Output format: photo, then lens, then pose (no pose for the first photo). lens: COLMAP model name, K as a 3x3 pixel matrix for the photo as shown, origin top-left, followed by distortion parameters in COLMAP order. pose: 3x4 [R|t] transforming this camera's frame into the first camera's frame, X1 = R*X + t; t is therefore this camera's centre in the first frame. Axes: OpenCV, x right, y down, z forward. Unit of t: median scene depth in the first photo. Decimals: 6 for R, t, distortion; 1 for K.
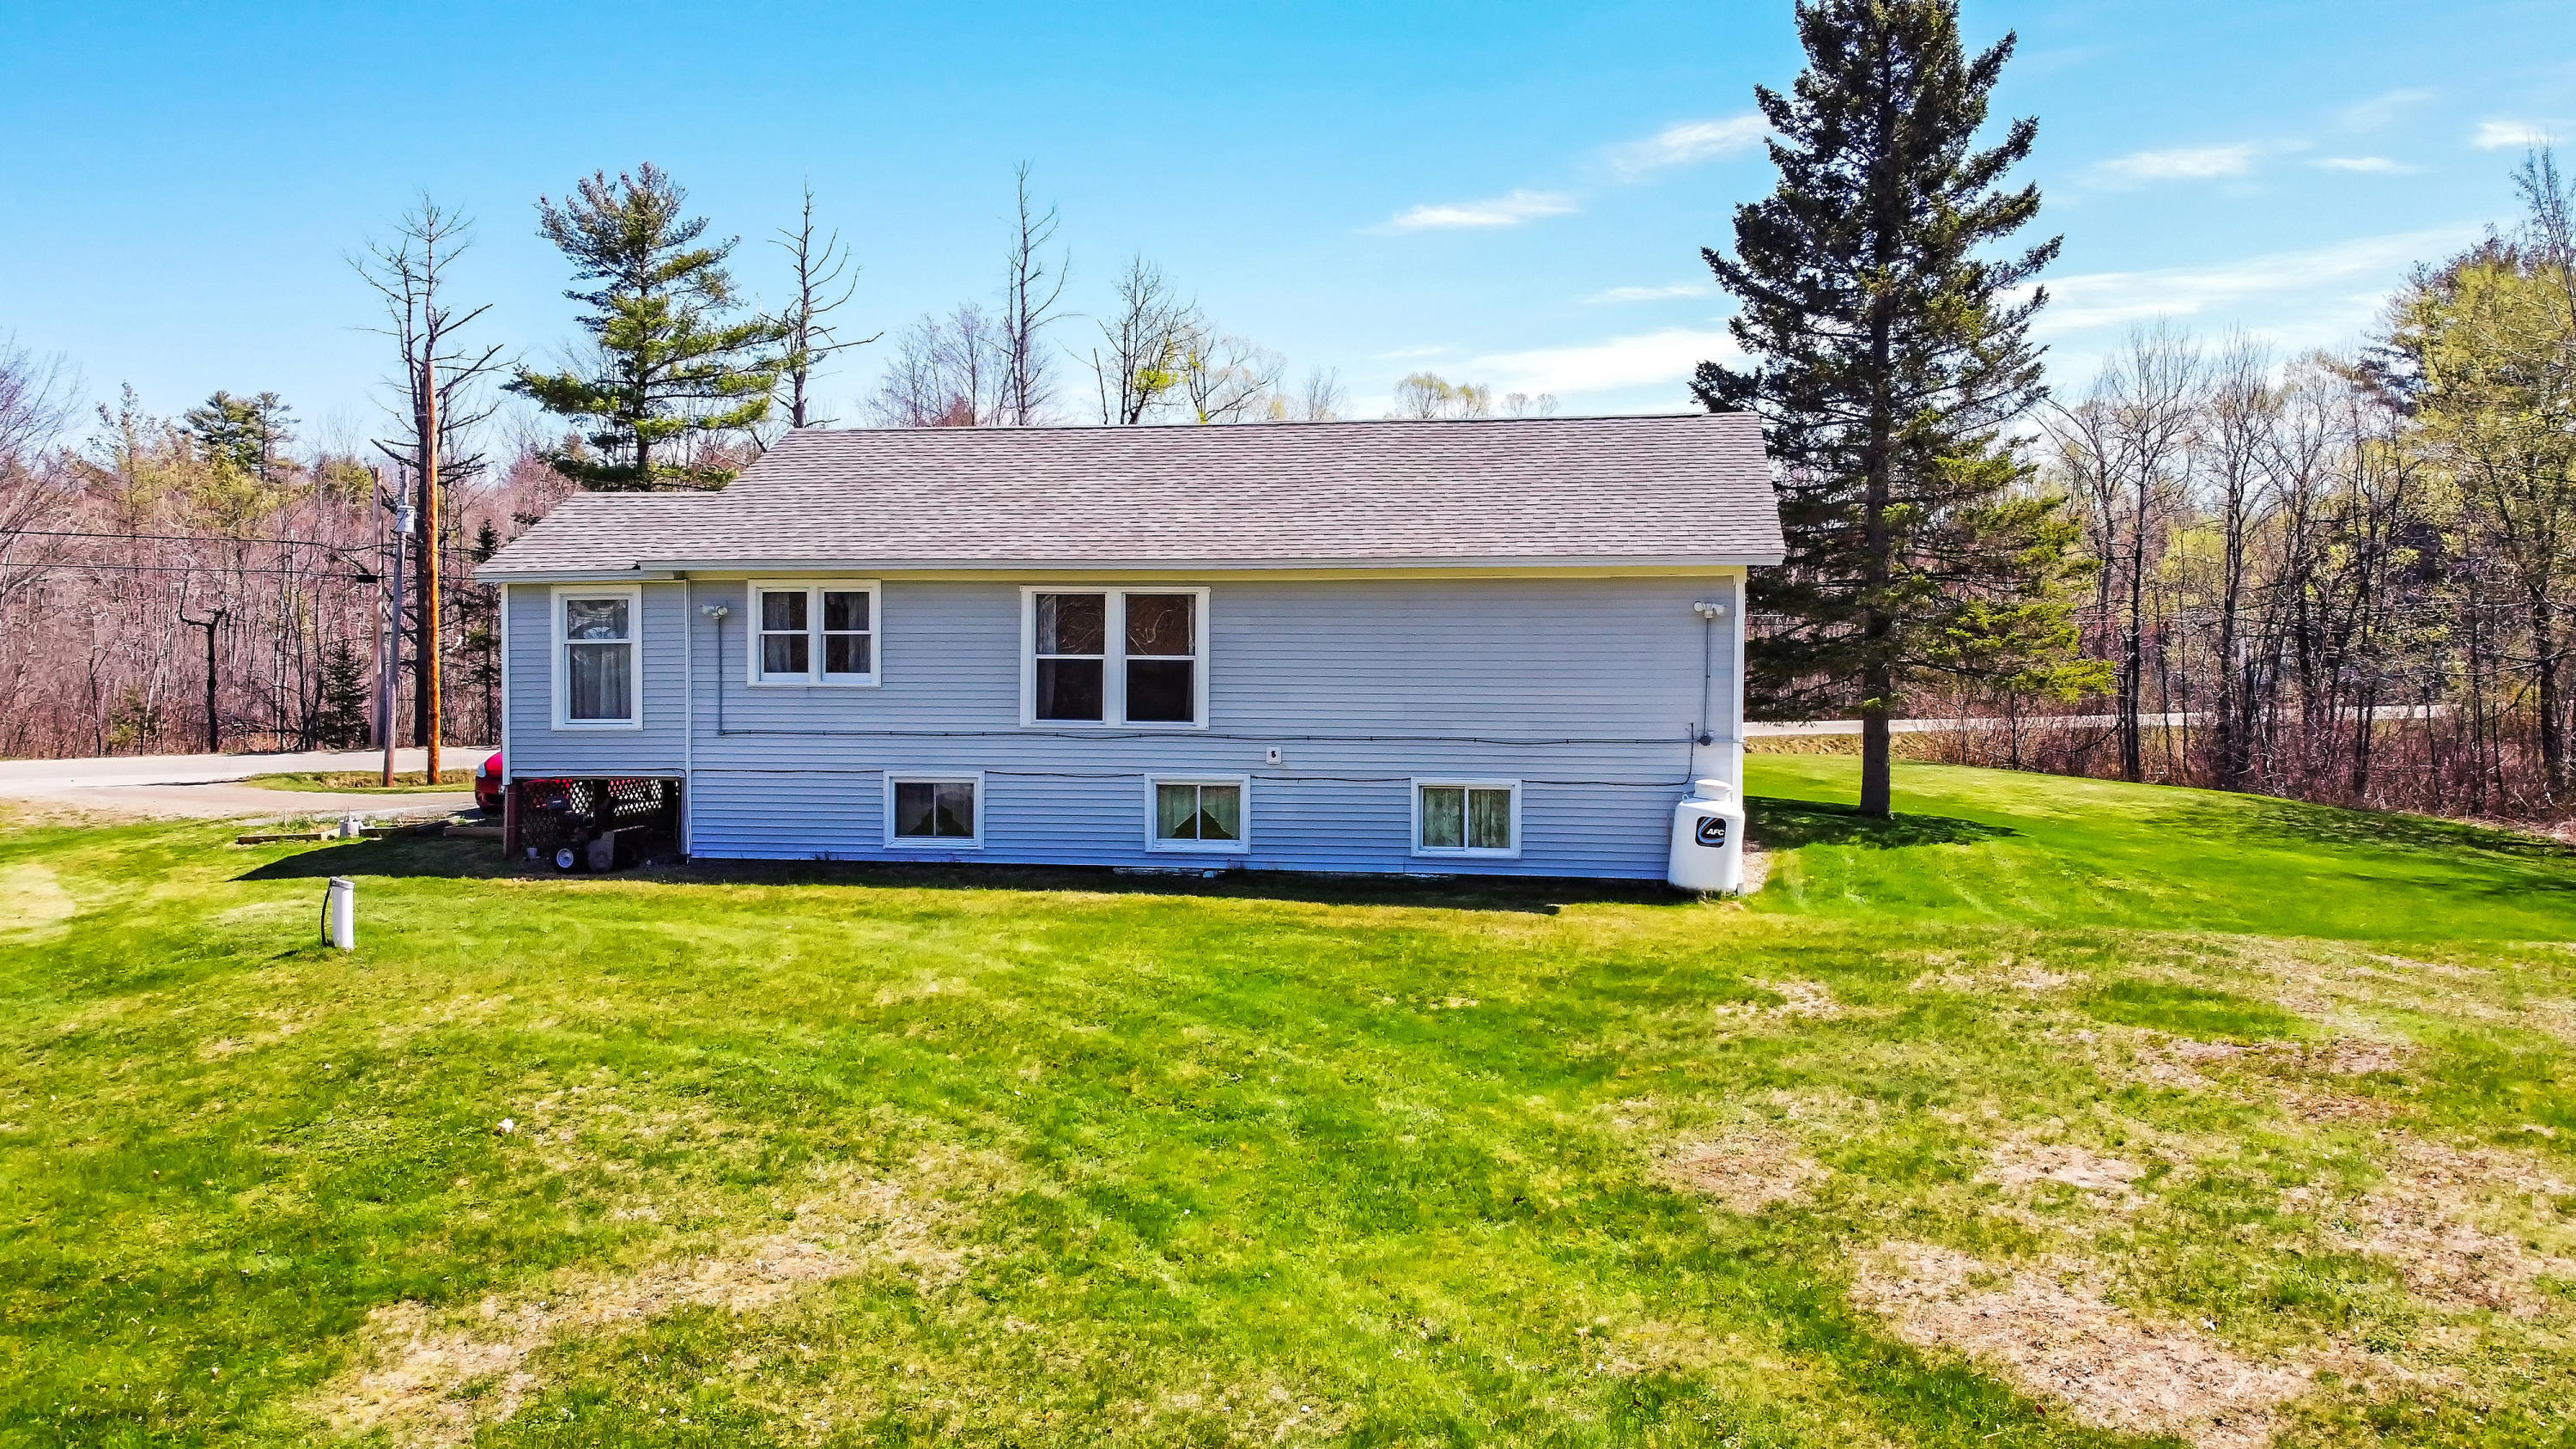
lens RADIAL K [[1917.5, 0, 1287.1], [0, 1917.5, 711.2], [0, 0, 1]] dist [0.014131, -0.019843]
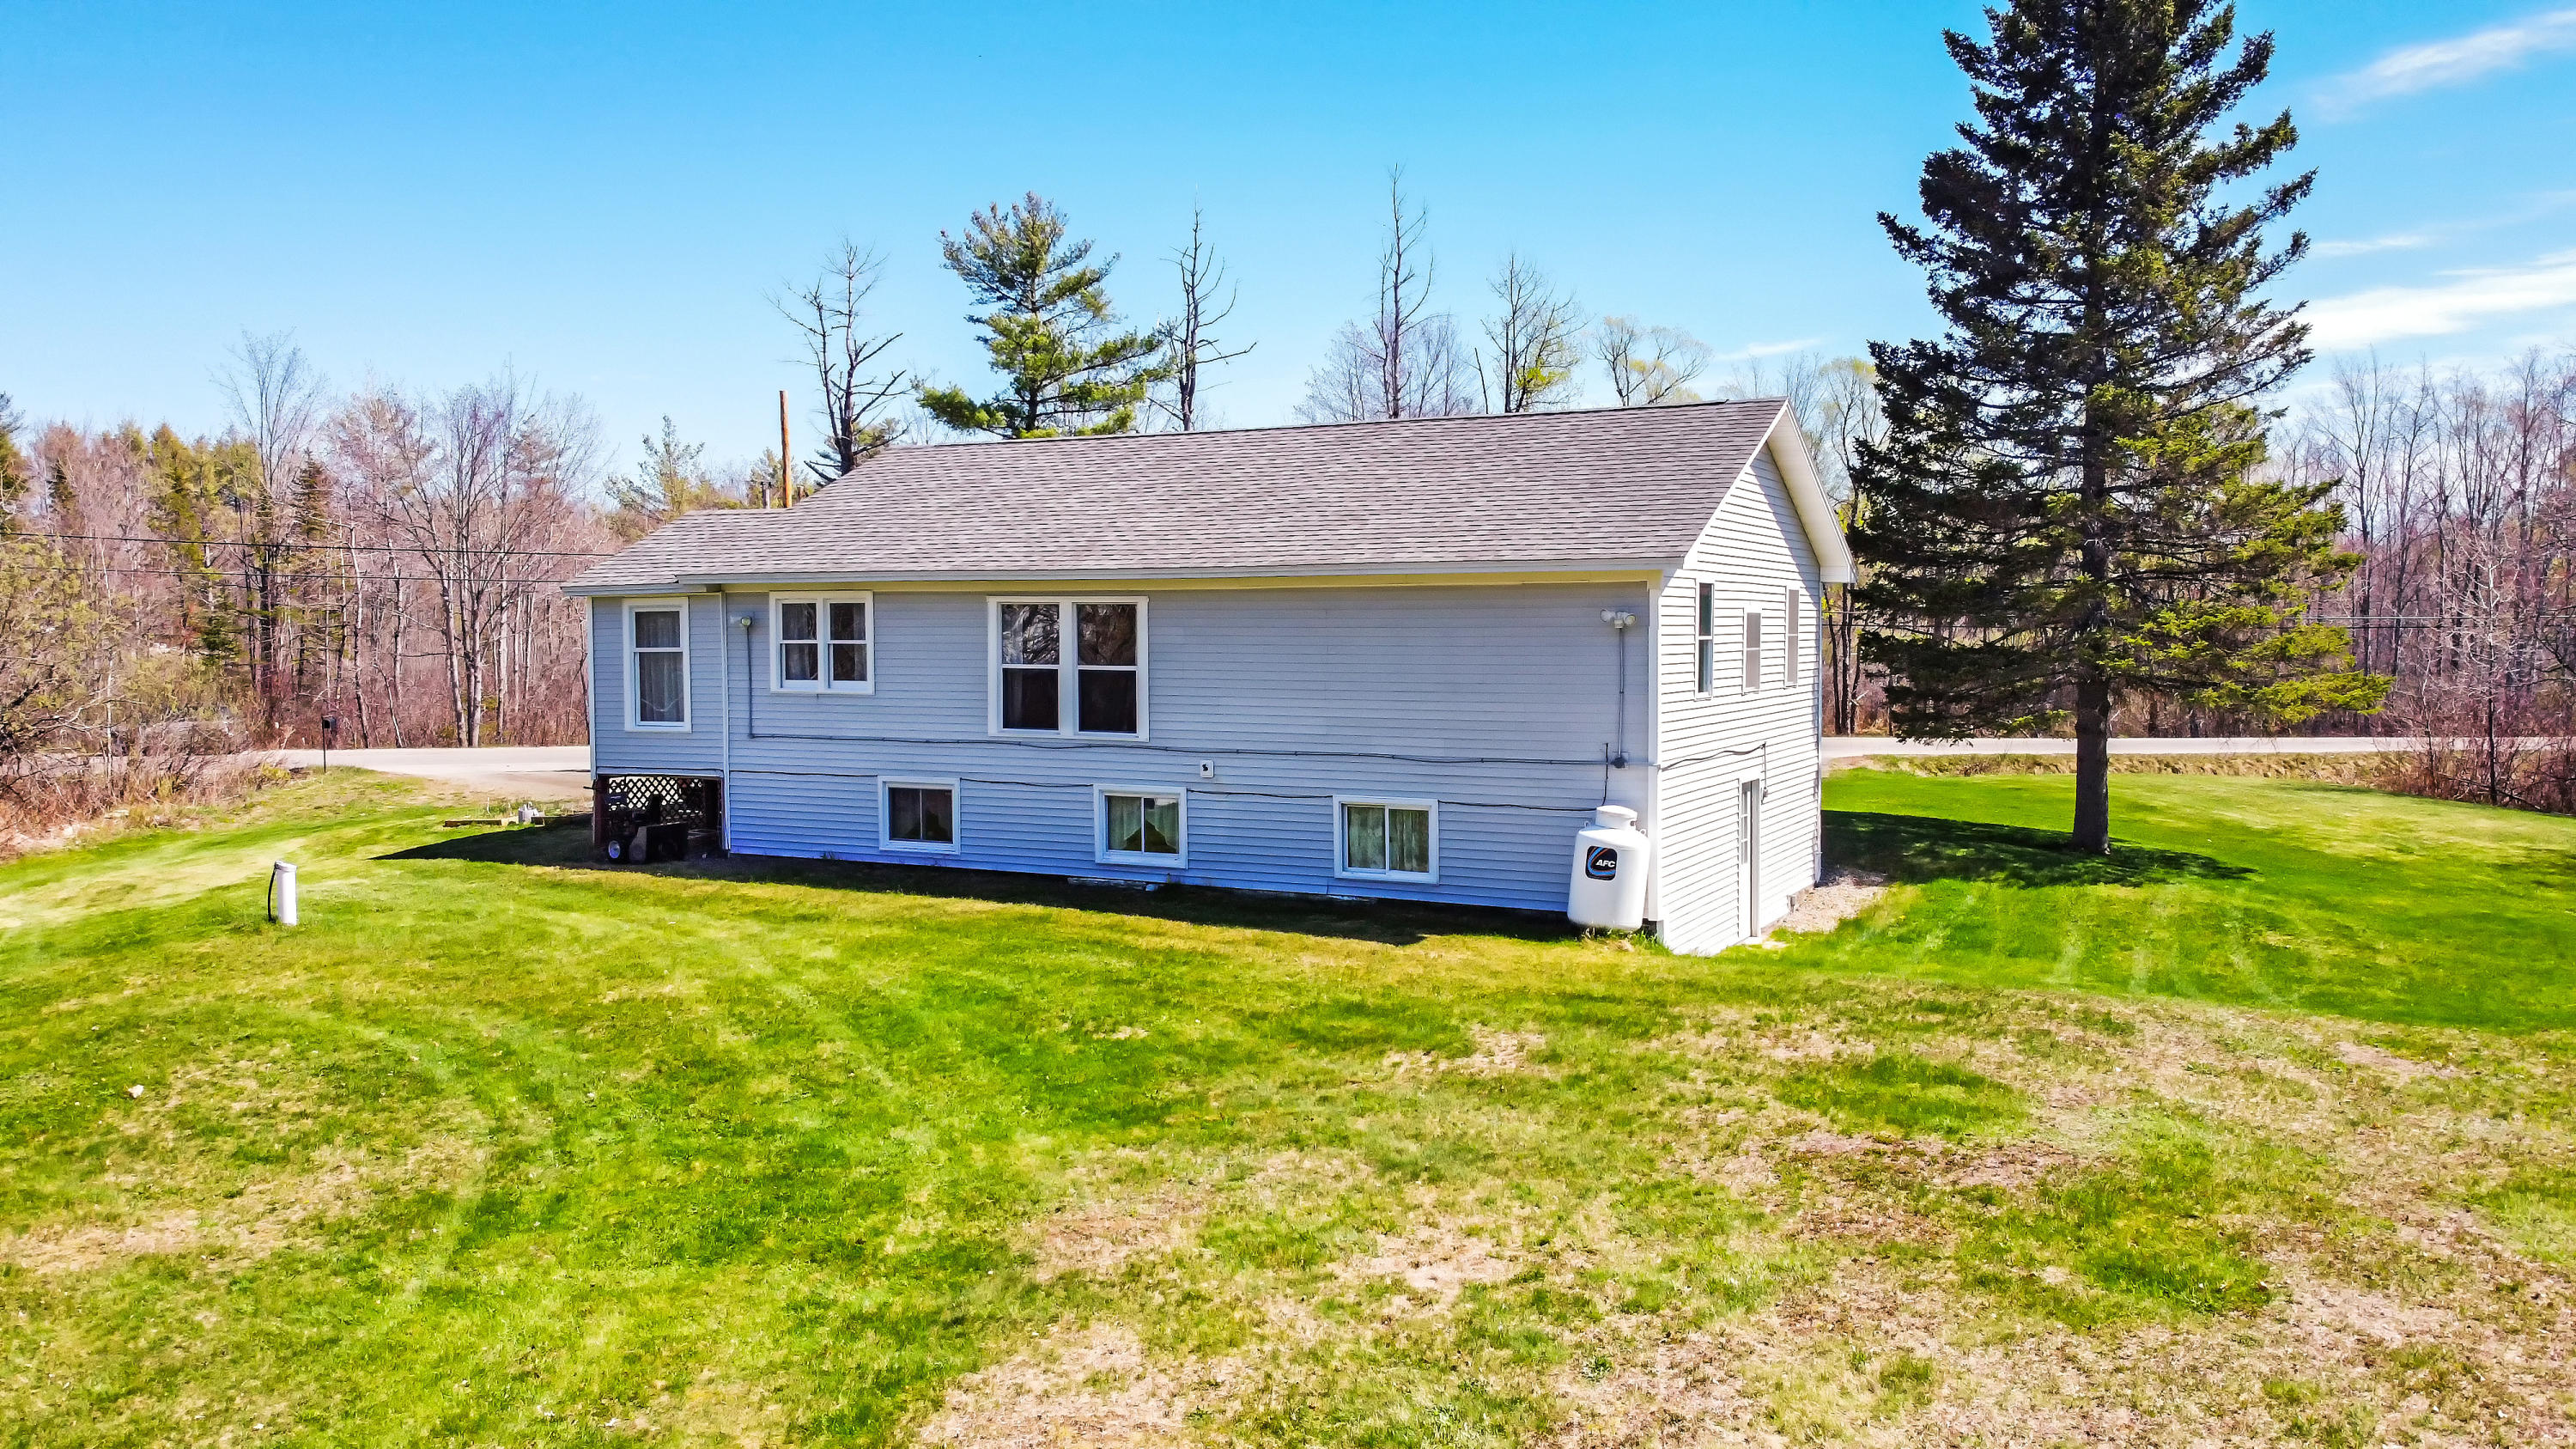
lens RADIAL K [[1926.4, 0, 1336.1], [0, 1926.4, 729.0], [0, 0, 1]] dist [0.013832, -0.021653]
pose [[0.954009, 0.014572, -0.299423, 0.346783], [-0.011718, 0.999867, 0.011325, -0.009009], [0.299548, -0.007296, 0.954053, 0.082866]]
